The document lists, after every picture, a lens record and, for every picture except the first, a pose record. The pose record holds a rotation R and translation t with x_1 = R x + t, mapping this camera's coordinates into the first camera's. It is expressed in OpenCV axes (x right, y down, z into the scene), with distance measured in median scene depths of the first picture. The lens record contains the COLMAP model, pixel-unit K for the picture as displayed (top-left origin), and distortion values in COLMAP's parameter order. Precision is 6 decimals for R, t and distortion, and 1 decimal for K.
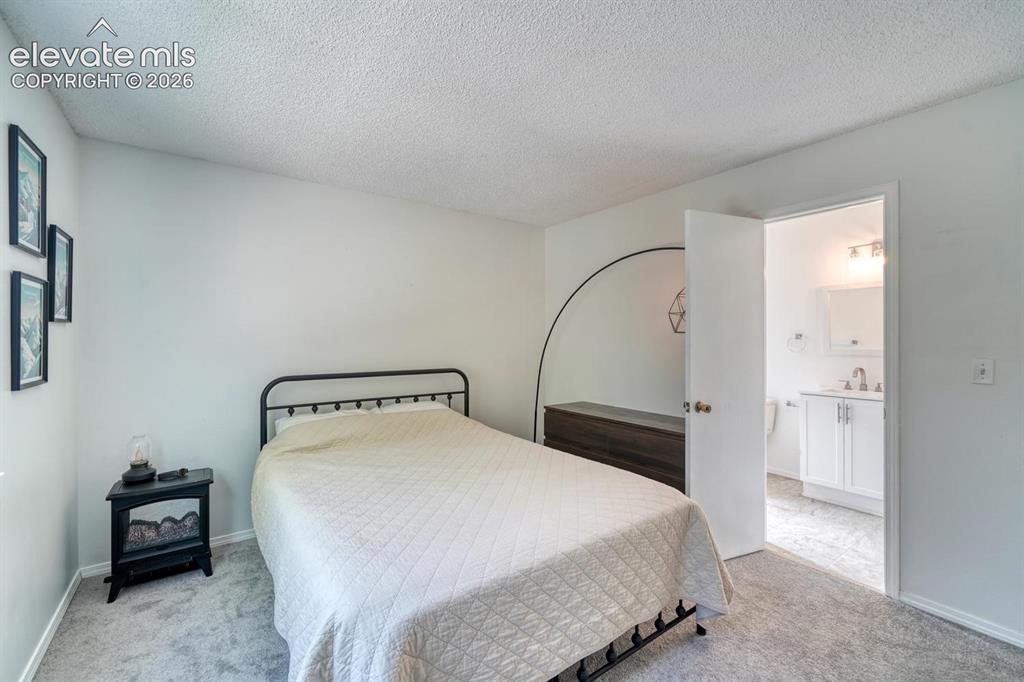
lens RADIAL K [[419.8, 0, 507.5], [0, 419.8, 335.4], [0, 0, 1]] dist [0.003395, 0.000134]
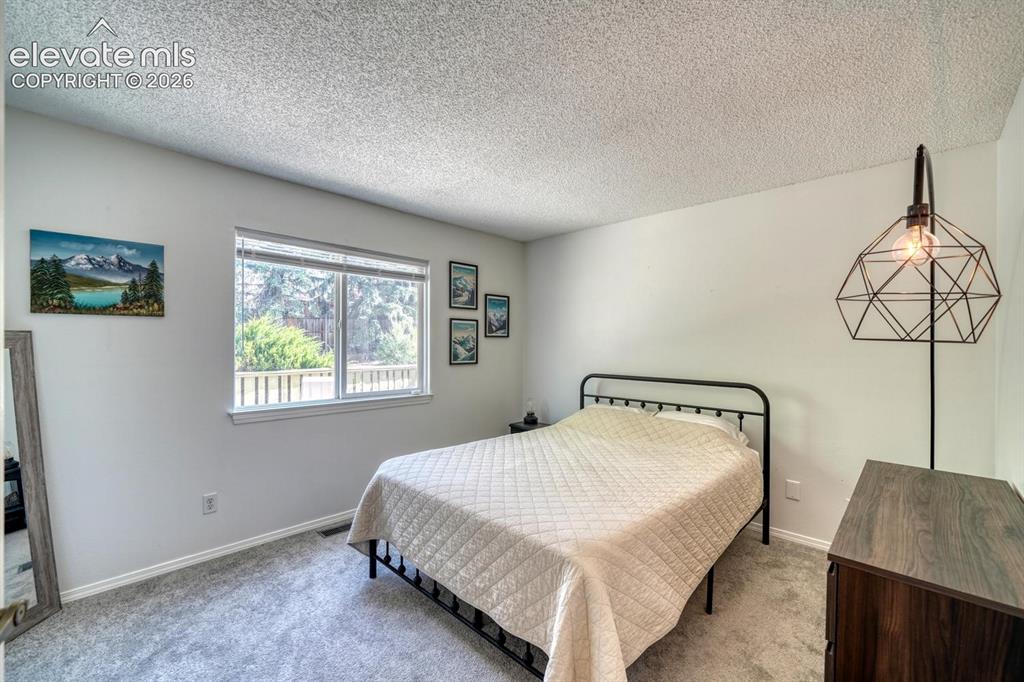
lens RADIAL K [[419.8, 0, 502.4], [0, 419.8, 346.0], [0, 0, 1]] dist [0.003395, 0.000134]
pose [[0.161937, 0.005285, -0.986787, 0.651566], [0.000551, 0.999985, 0.005446, 0.000465], [0.986801, -0.001426, 0.161931, 0.417603]]
